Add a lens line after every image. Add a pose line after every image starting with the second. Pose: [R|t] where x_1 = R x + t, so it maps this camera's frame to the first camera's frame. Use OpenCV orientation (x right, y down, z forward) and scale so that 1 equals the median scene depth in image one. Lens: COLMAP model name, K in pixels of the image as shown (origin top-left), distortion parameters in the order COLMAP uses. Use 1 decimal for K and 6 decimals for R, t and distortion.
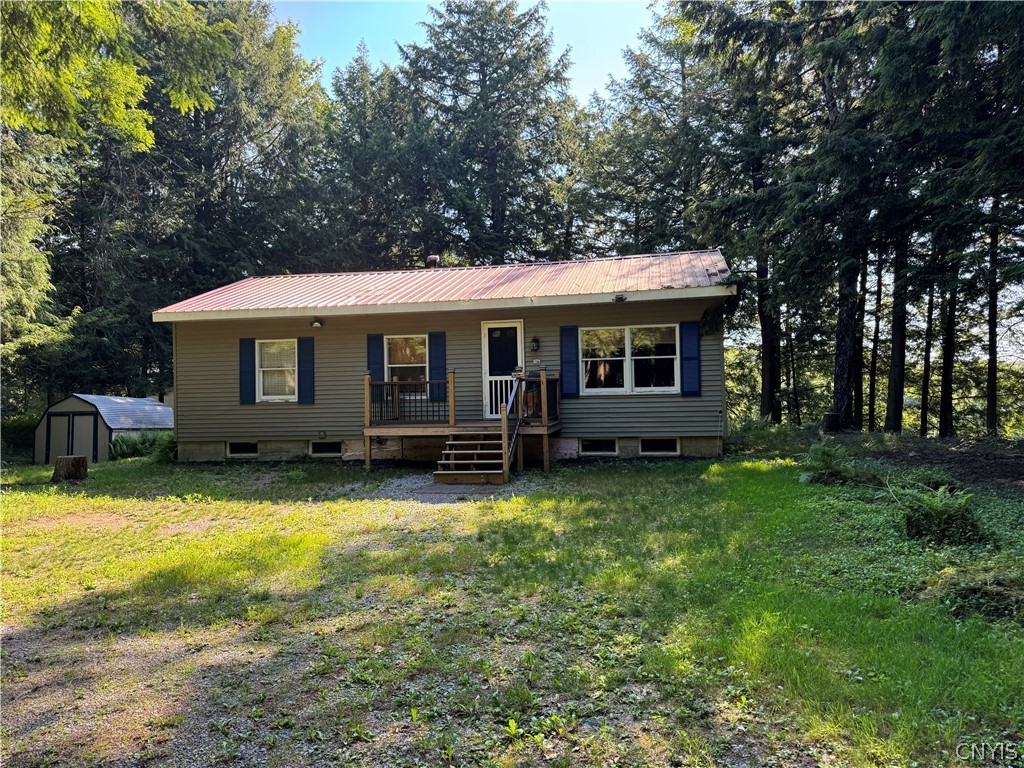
lens RADIAL K [[722.0, 0, 512.0], [0, 722.0, 384.0], [0, 0, 1]] dist [0.002316, -0.000019]
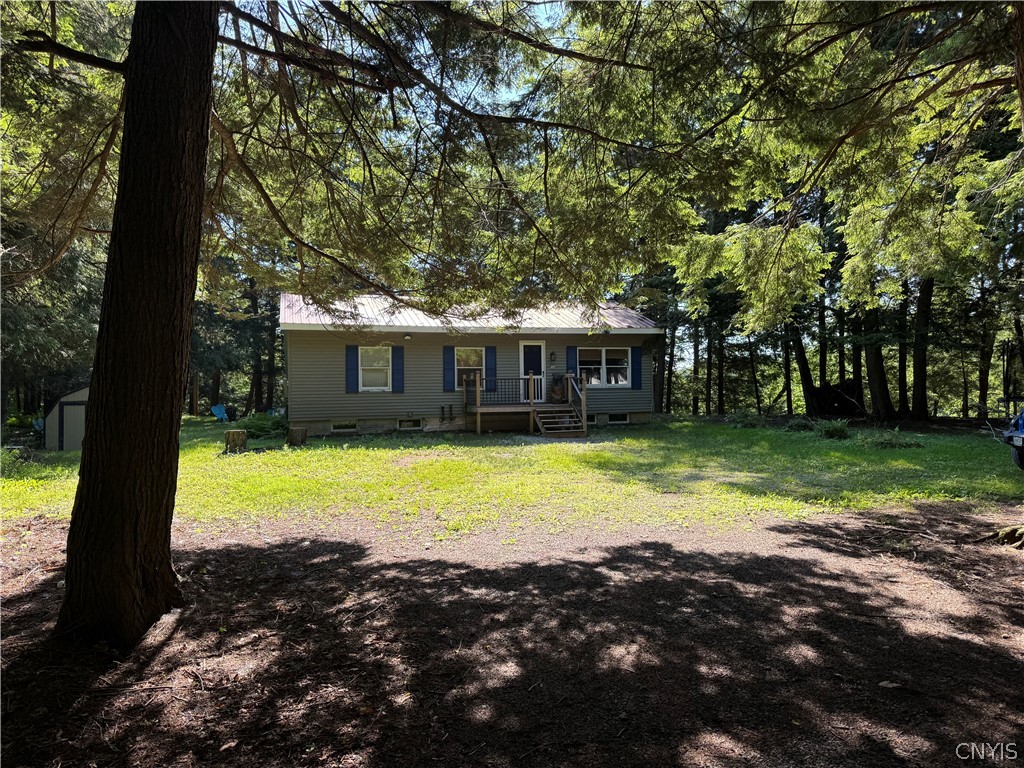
lens RADIAL K [[722.0, 0, 512.0], [0, 722.0, 384.0], [0, 0, 1]] dist [0.002316, -0.000019]
pose [[0.885436, 0.009746, 0.464660, -0.744097], [-0.010461, 0.999945, -0.001039, 0.009020], [-0.464644, -0.003941, 0.885489, -0.364619]]
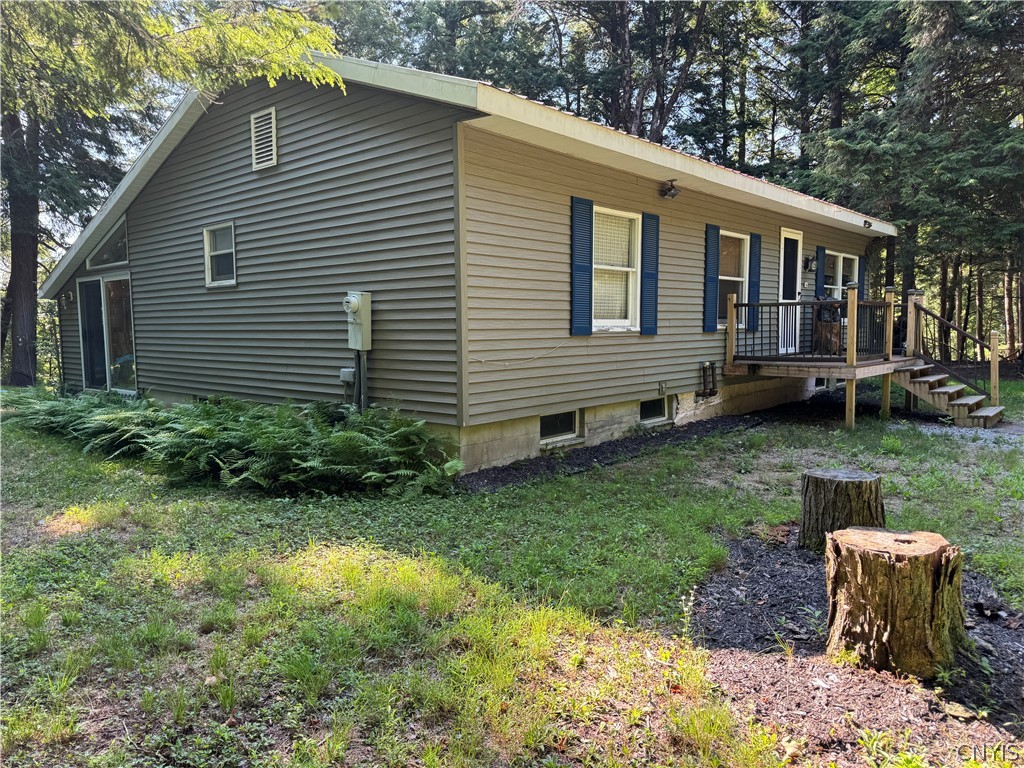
lens RADIAL K [[722.0, 0, 512.0], [0, 722.0, 384.0], [0, 0, 1]] dist [0.002316, -0.000019]
pose [[0.544811, -0.054027, 0.836816, -0.813598], [-0.013623, 0.997220, 0.073253, 0.025794], [-0.838448, -0.051309, 0.542561, 0.776937]]
